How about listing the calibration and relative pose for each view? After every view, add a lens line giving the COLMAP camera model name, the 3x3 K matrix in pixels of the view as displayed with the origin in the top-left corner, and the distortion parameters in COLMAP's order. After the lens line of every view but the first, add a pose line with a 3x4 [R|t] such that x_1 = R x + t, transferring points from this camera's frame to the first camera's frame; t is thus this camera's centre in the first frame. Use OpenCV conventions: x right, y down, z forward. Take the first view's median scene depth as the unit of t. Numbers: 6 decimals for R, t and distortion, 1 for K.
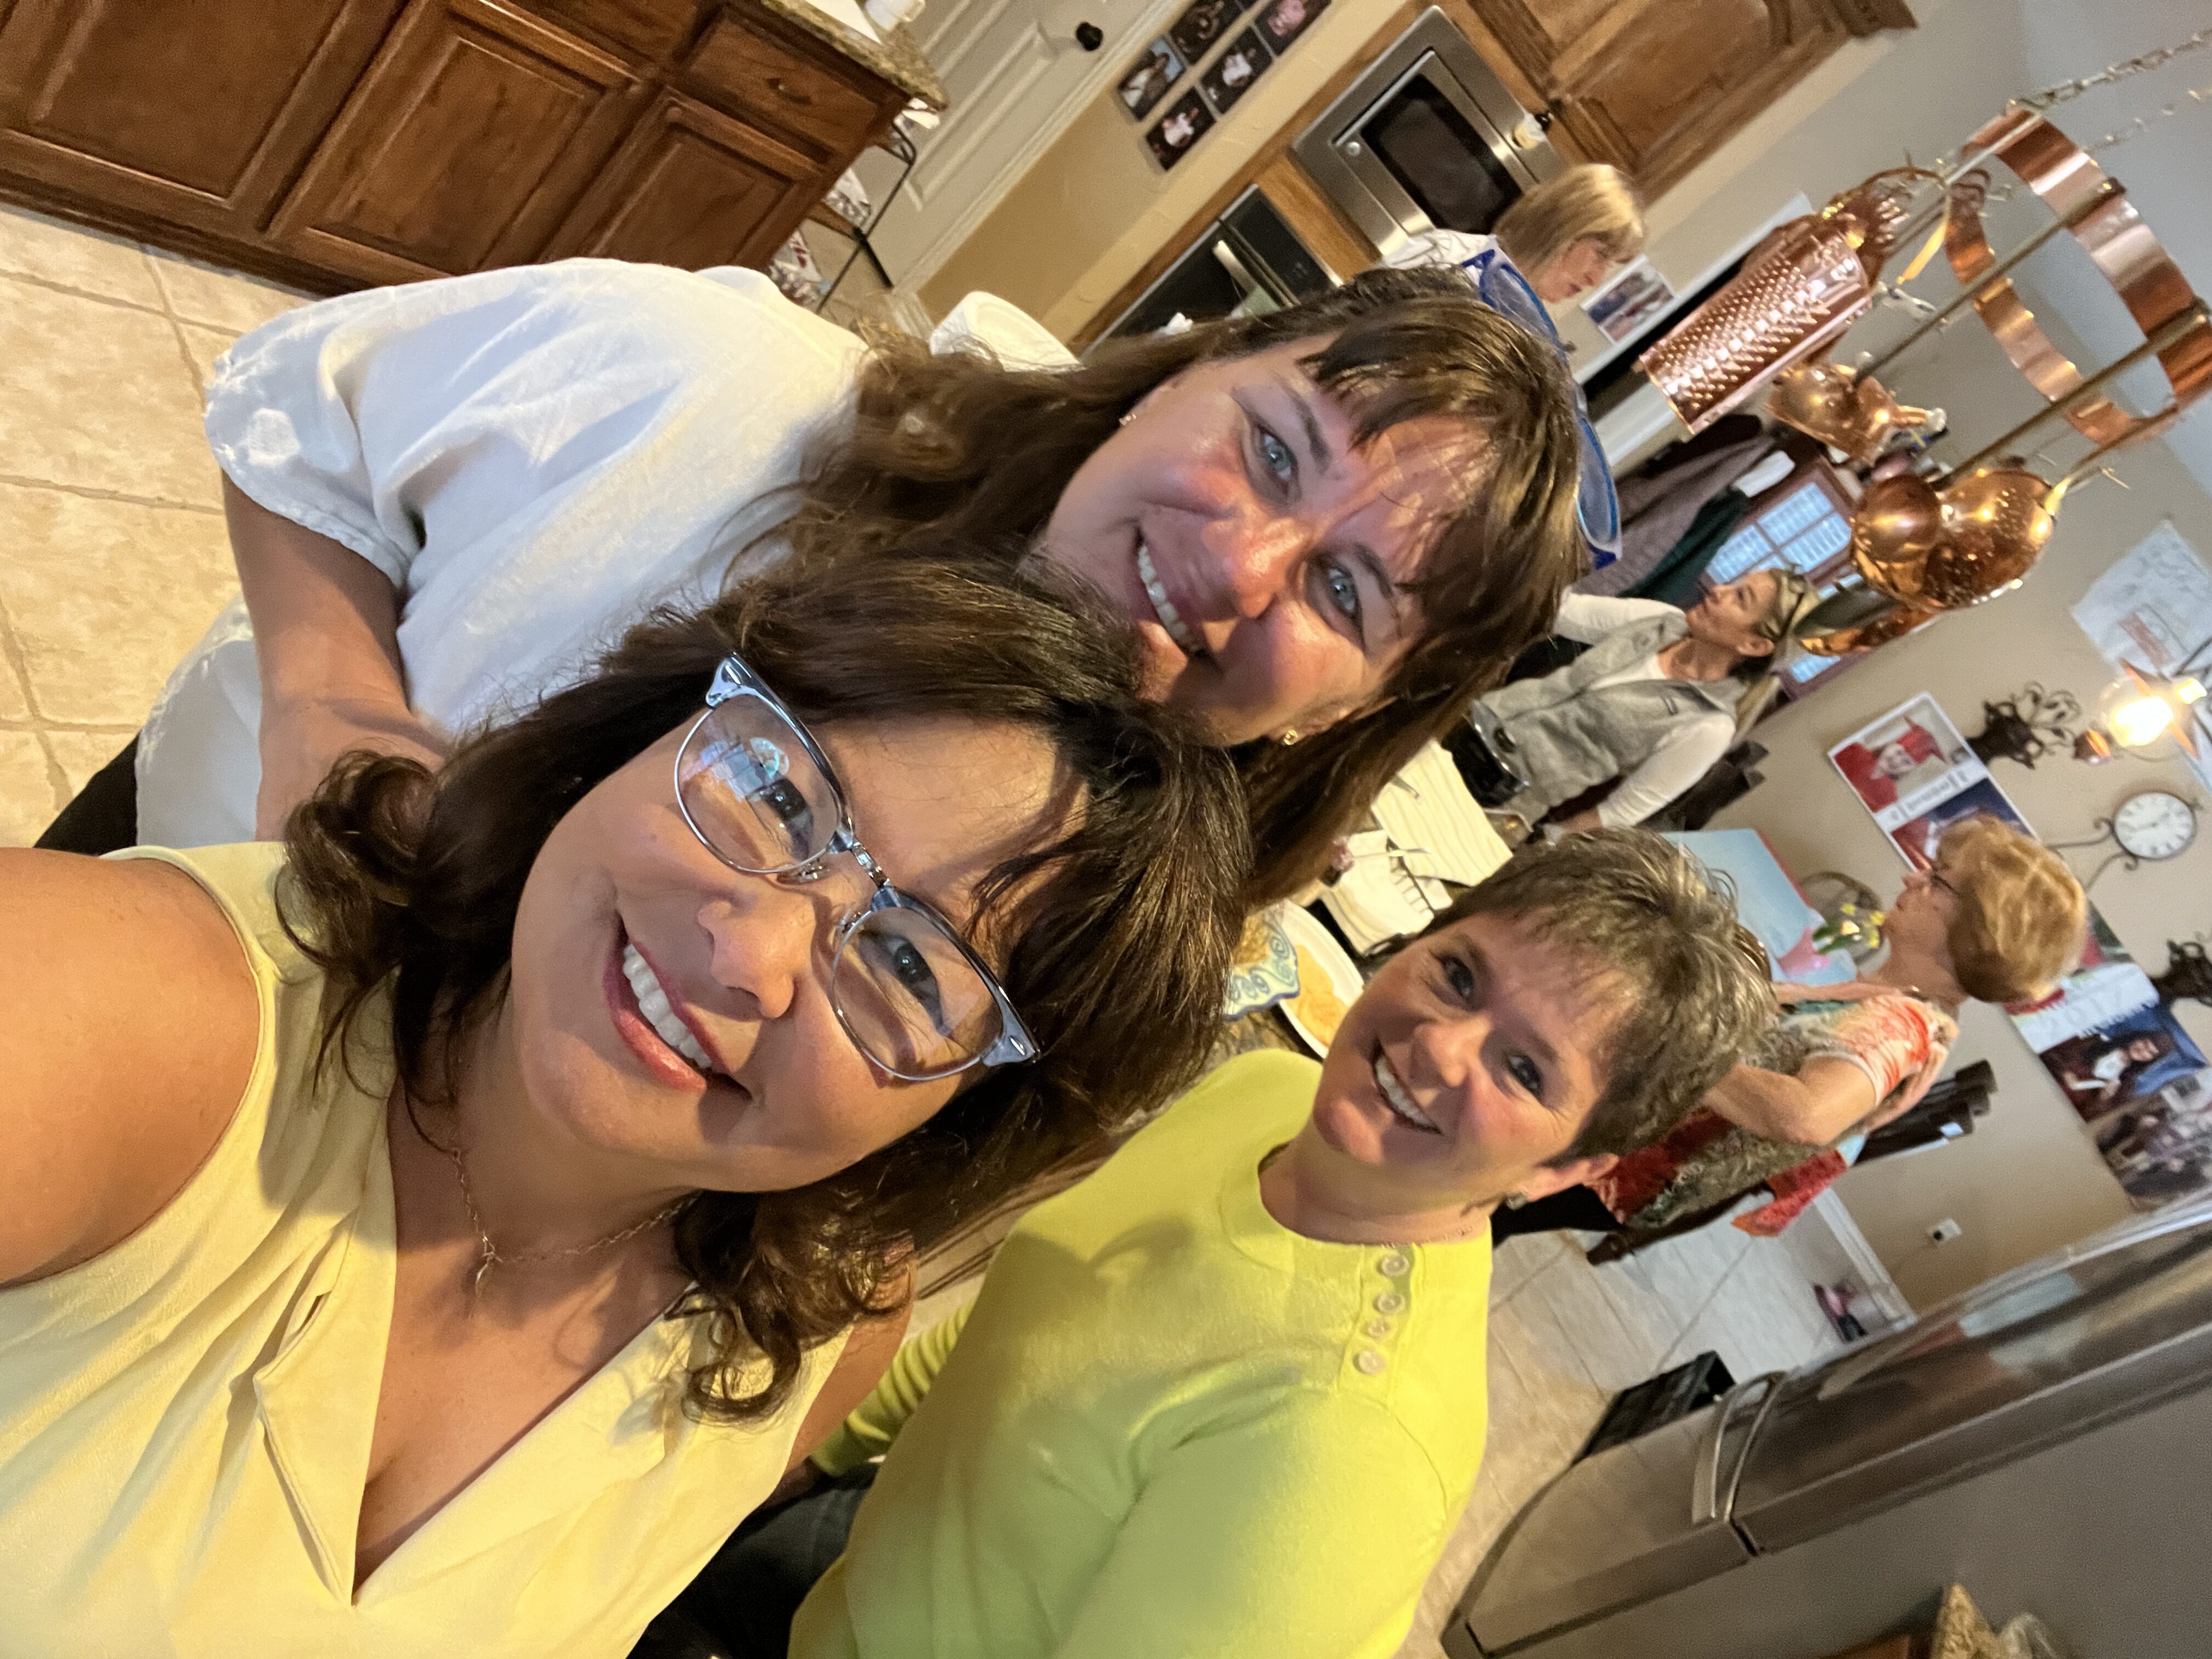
lens RADIAL K [[1512.6, 0, 1104.0], [0, 1512.6, 837.1], [0, 0, 1]] dist [0.002180, -0.002565]
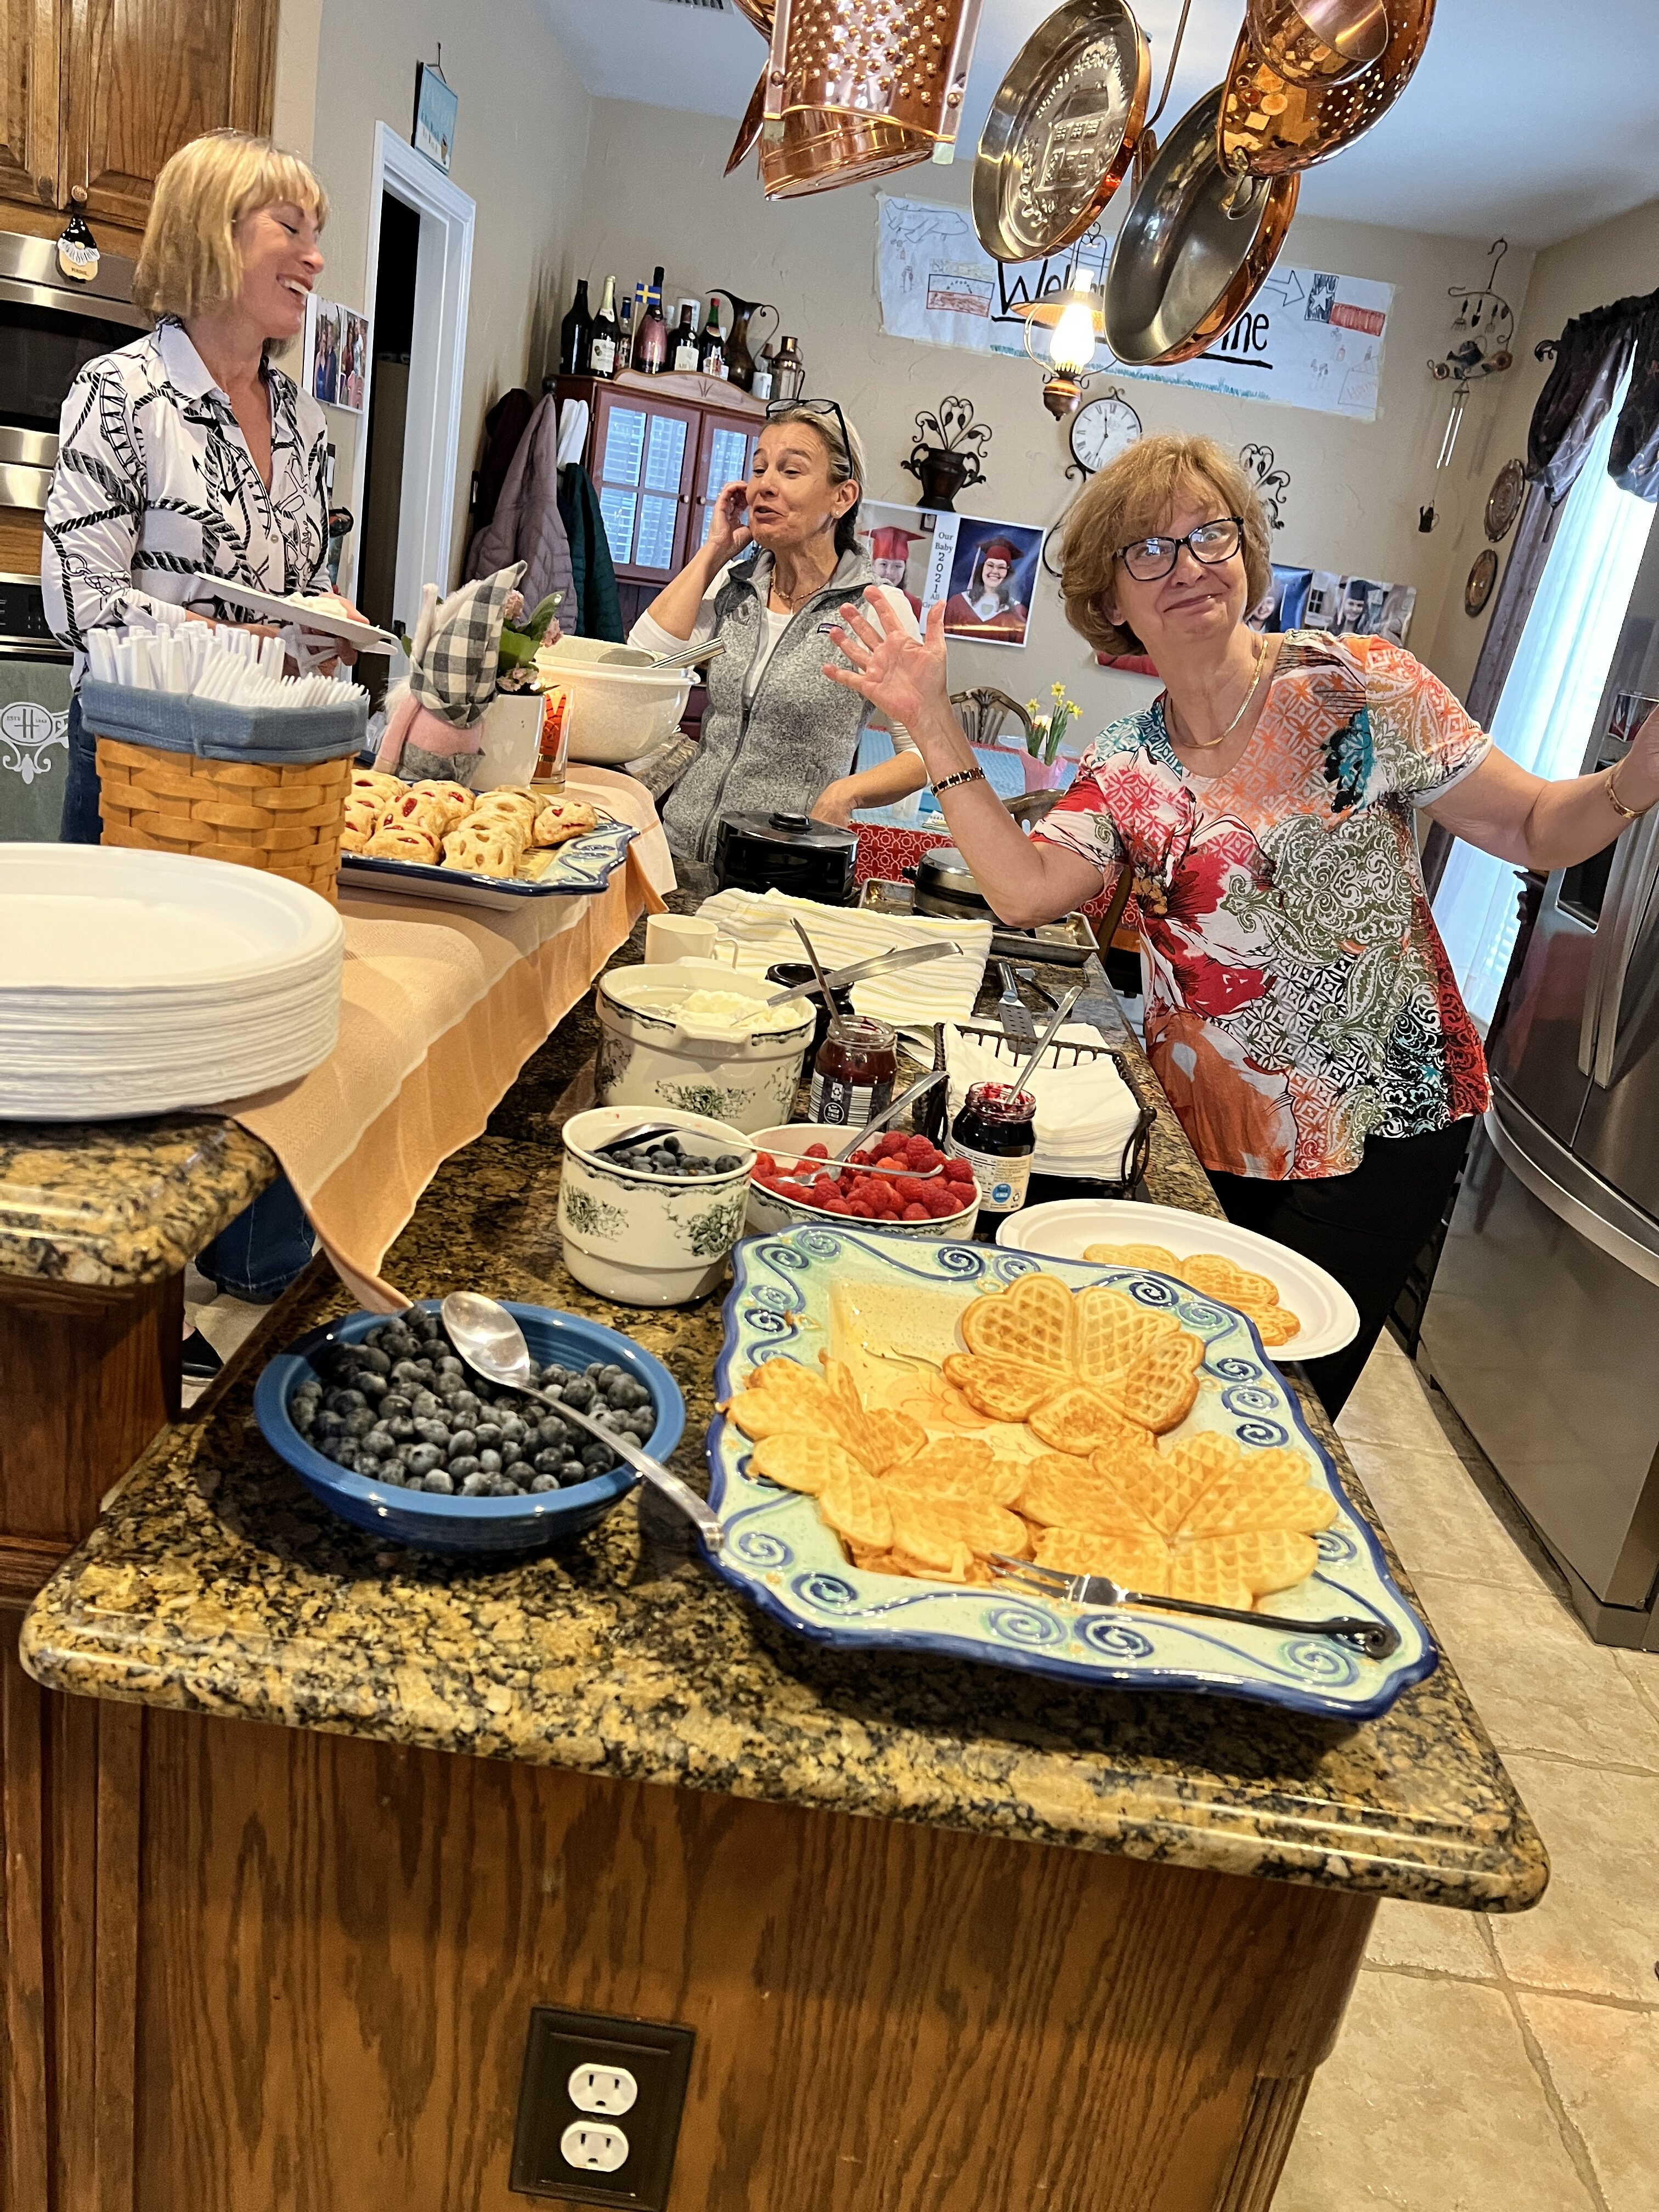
lens RADIAL K [[1662.5, 0, 812.9], [0, 1662.5, 1084.5], [0, 0, 1]] dist [0.003450, -0.009669]
pose [[0.597906, -0.751820, 0.277985, -0.015604], [0.746297, 0.648677, 0.149192, -0.036401], [-0.292488, 0.118257, 0.948929, 0.105220]]
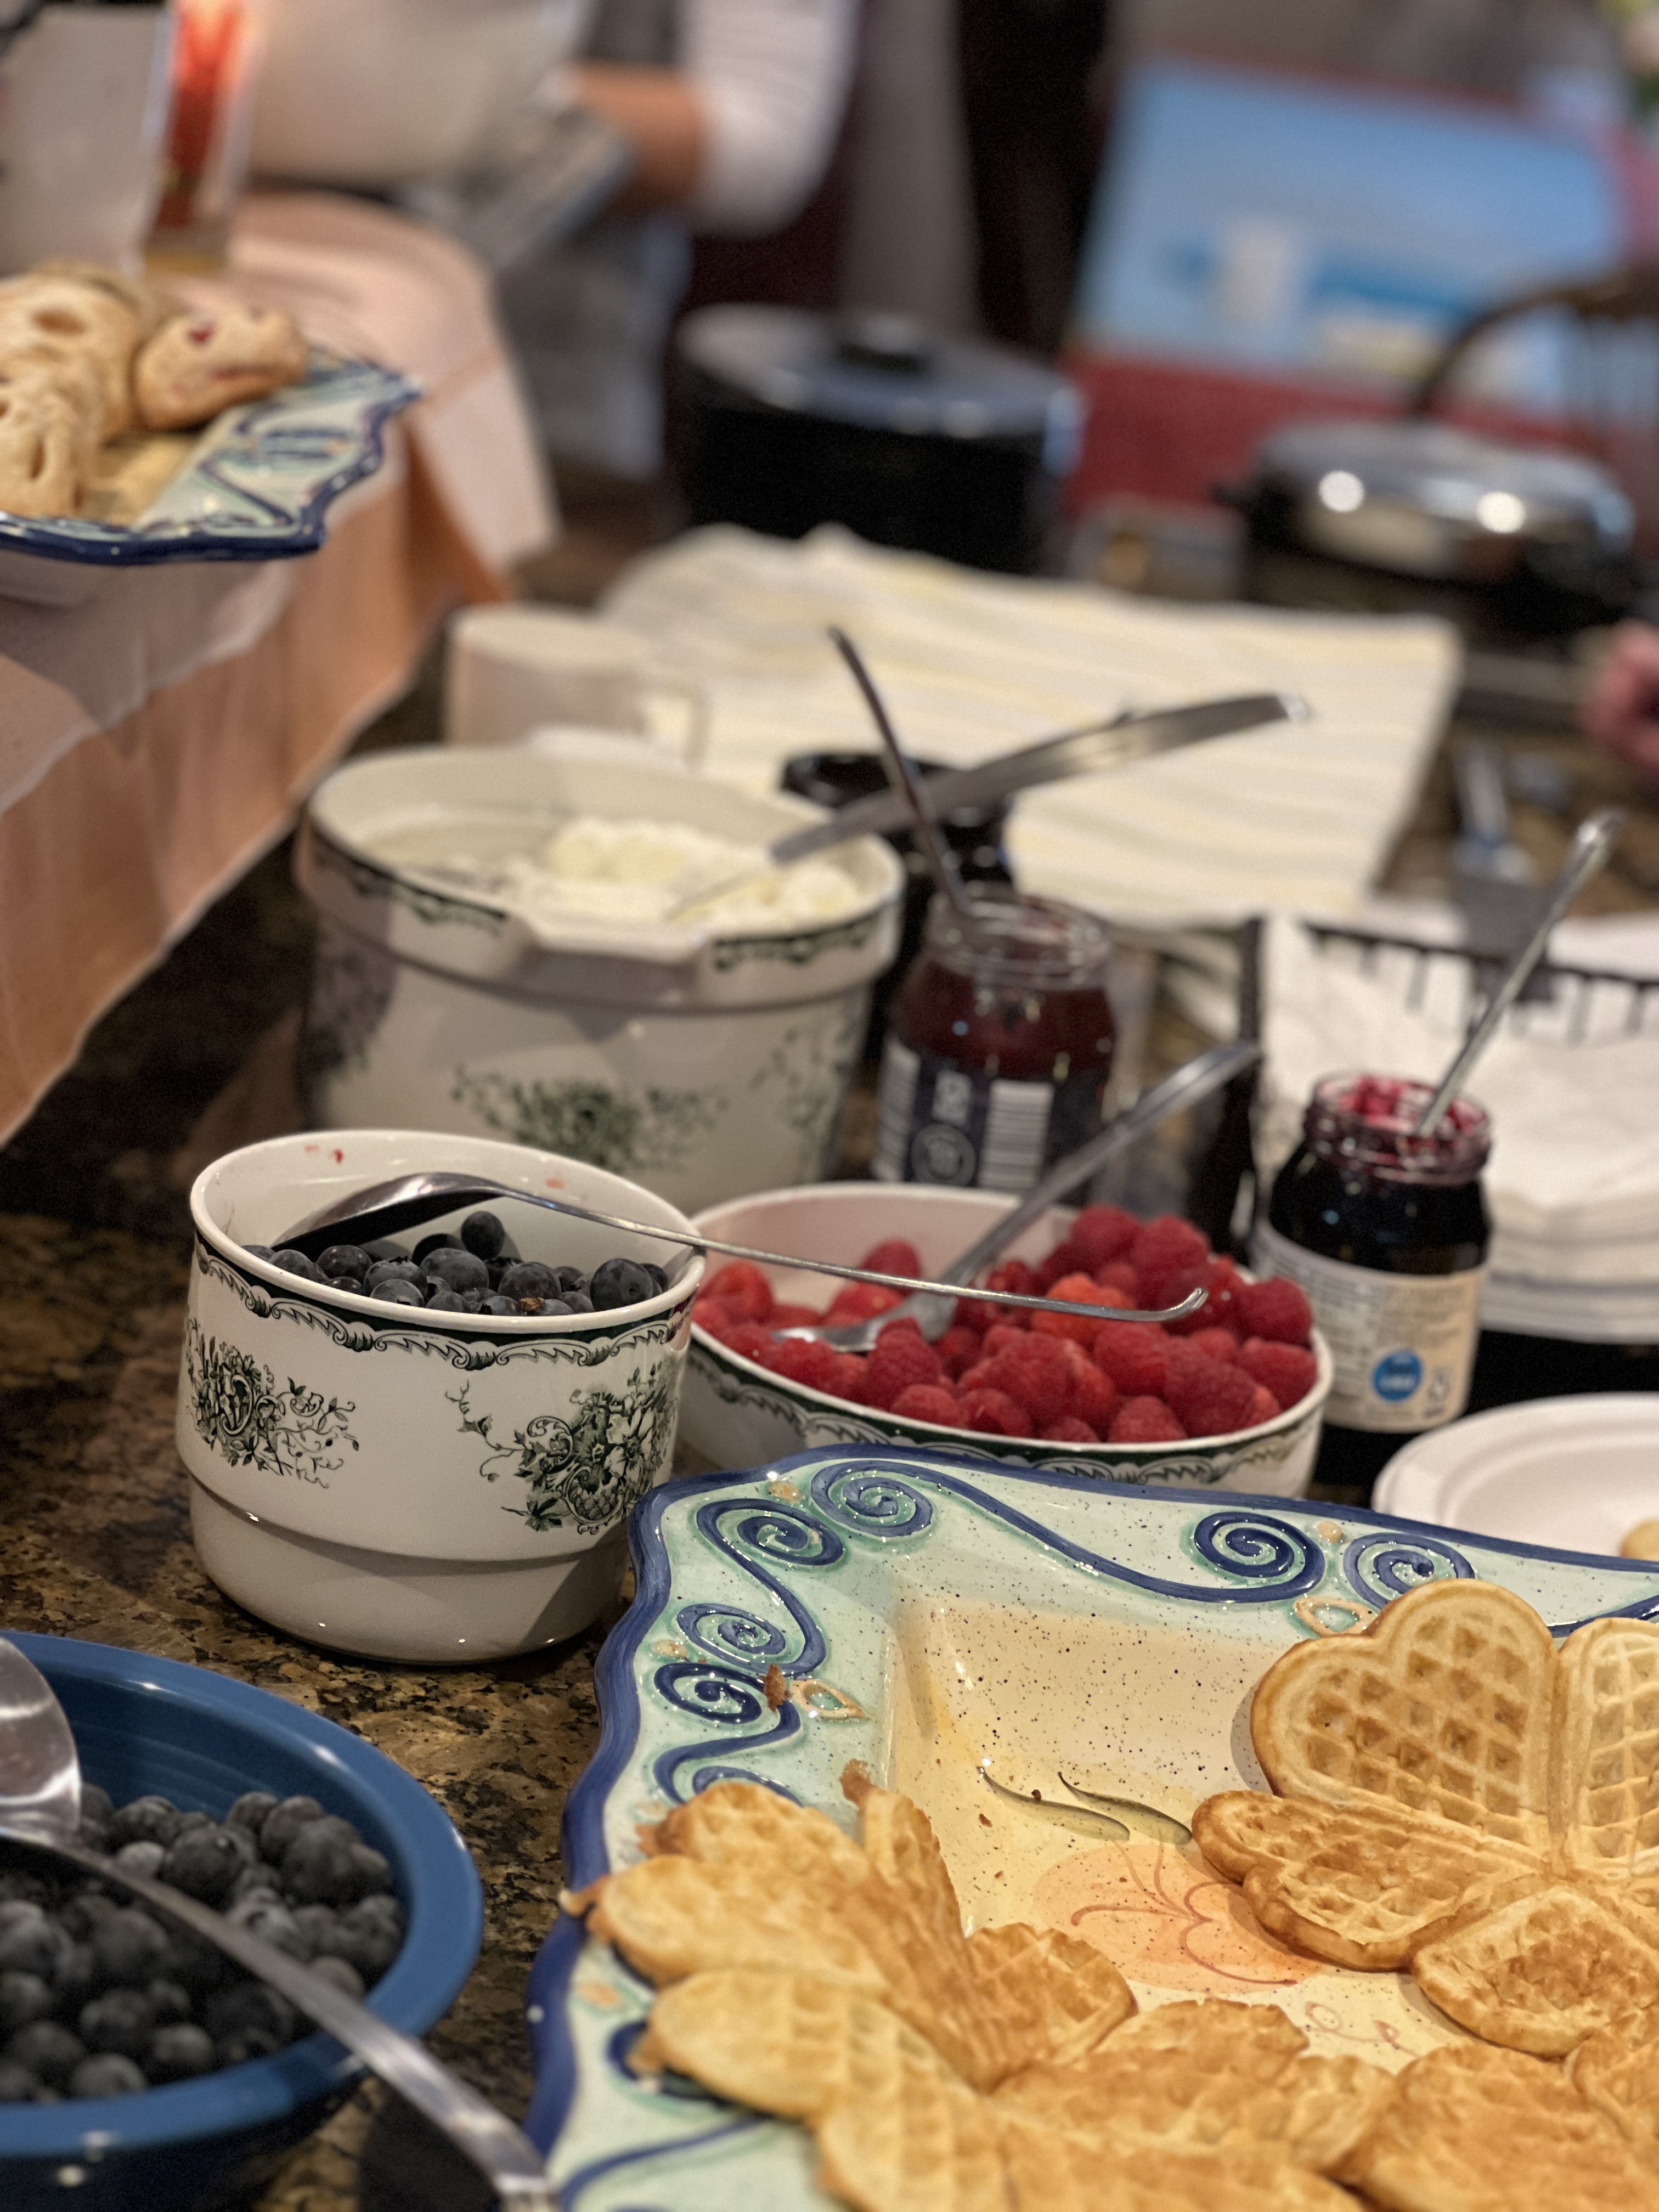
lens RADIAL K [[4910.6, 0, 832.7], [0, 4910.6, 1107.7], [0, 0, 1]] dist [-0.025752, 0.000000]
pose [[0.610030, -0.749689, 0.256573, -0.017443], [0.749176, 0.651154, 0.121382, -0.034114], [-0.258067, 0.118171, 0.958873, 0.091262]]
